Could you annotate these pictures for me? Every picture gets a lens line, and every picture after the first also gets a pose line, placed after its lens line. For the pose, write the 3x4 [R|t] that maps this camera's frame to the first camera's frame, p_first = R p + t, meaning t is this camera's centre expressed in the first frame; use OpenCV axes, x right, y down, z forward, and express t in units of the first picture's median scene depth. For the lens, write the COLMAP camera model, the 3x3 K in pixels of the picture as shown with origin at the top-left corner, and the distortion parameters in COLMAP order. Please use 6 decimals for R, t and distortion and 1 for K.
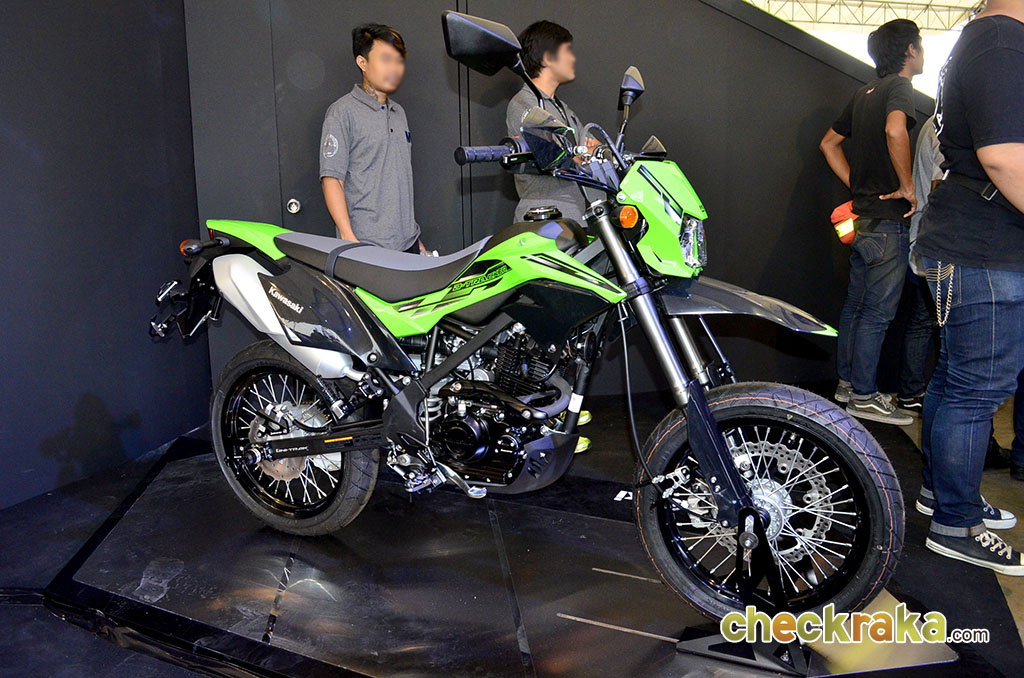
lens RADIAL K [[788.4, 0, 512.0], [0, 788.4, 339.0], [0, 0, 1]] dist [-0.004283, -0.003020]
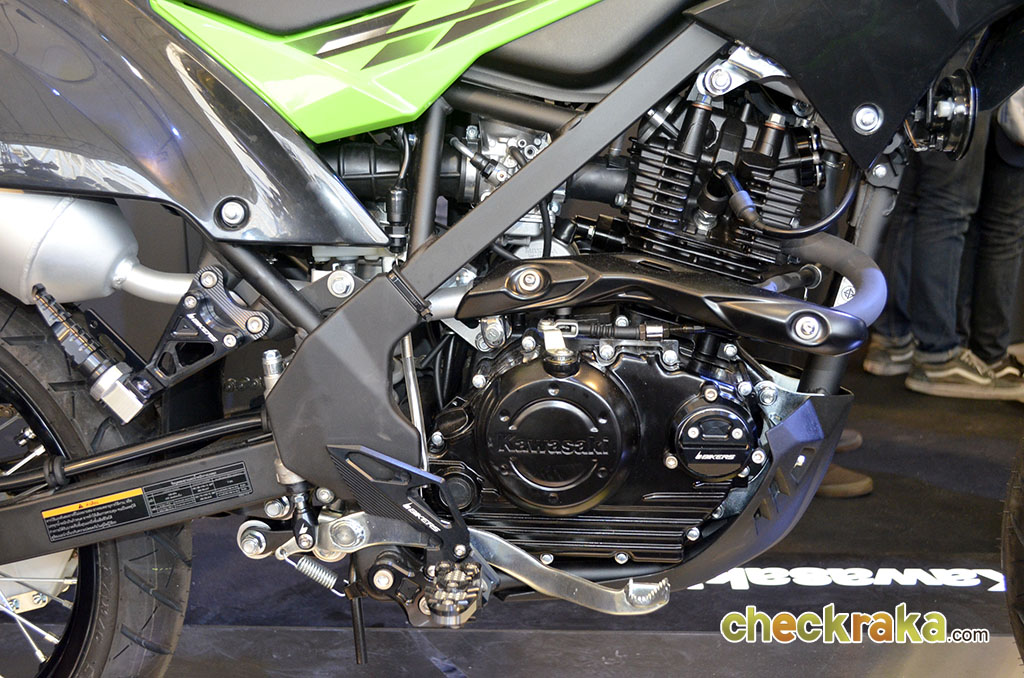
lens RADIAL K [[1302.3, 0, 512.0], [0, 1302.3, 339.0], [0, 0, 1]] dist [-0.003488, -0.015988]
pose [[0.940739, -0.071991, 0.331403, -0.243523], [0.078394, 0.996905, -0.005975, 0.083272], [-0.329947, 0.031601, 0.943470, 0.478415]]
